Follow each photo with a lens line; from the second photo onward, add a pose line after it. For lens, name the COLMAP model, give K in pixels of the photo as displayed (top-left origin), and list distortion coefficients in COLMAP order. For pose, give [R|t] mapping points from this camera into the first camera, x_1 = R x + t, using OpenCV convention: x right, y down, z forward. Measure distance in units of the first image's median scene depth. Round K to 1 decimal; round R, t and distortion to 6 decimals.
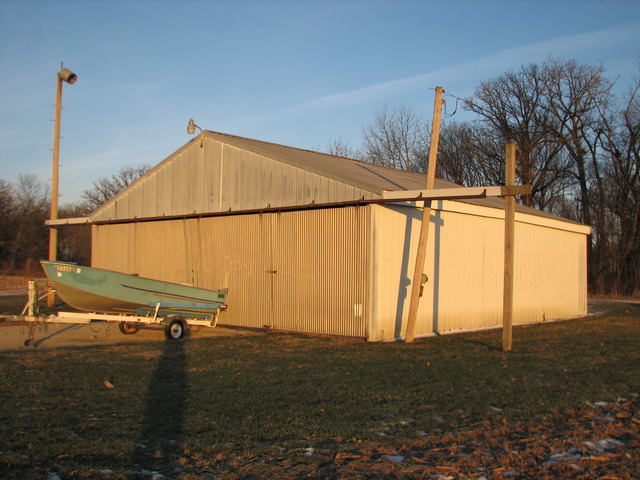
lens RADIAL K [[680.5, 0, 336.8], [0, 680.5, 238.4], [0, 0, 1]] dist [-0.203252, 0.280627]
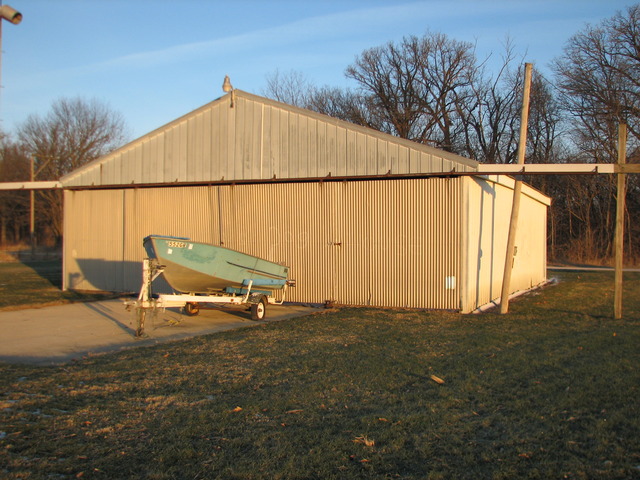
lens RADIAL K [[680.5, 0, 336.8], [0, 680.5, 238.4], [0, 0, 1]] dist [-0.203252, 0.280627]
pose [[0.961419, -0.004082, 0.275059, -0.351339], [-0.010323, 0.998650, 0.050904, -0.006844], [-0.274895, -0.051780, 0.960079, 0.084545]]
